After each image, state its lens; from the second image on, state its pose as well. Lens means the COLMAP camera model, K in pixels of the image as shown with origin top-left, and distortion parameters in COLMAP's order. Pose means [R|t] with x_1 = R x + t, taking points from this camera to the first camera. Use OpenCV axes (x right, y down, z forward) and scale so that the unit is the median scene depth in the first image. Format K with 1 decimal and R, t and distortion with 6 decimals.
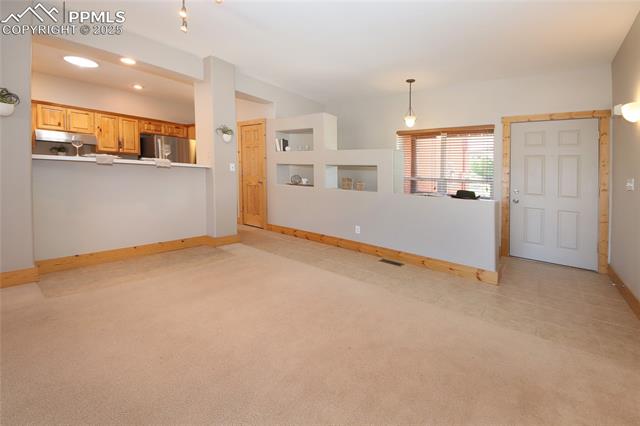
lens RADIAL K [[258.2, 0, 335.0], [0, 258.2, 202.7], [0, 0, 1]] dist [0.001099, -0.013390]
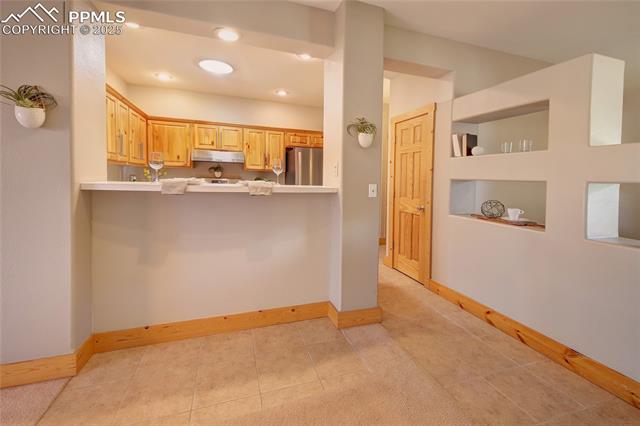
lens RADIAL K [[270.8, 0, 336.4], [0, 270.8, 200.7], [0, 0, 1]] dist [0.028382, -0.000125]
pose [[0.835355, 0.021334, -0.549296, -0.117322], [-0.045216, 0.998527, -0.029983, -0.080024], [0.547847, 0.049883, 0.835090, 0.394134]]
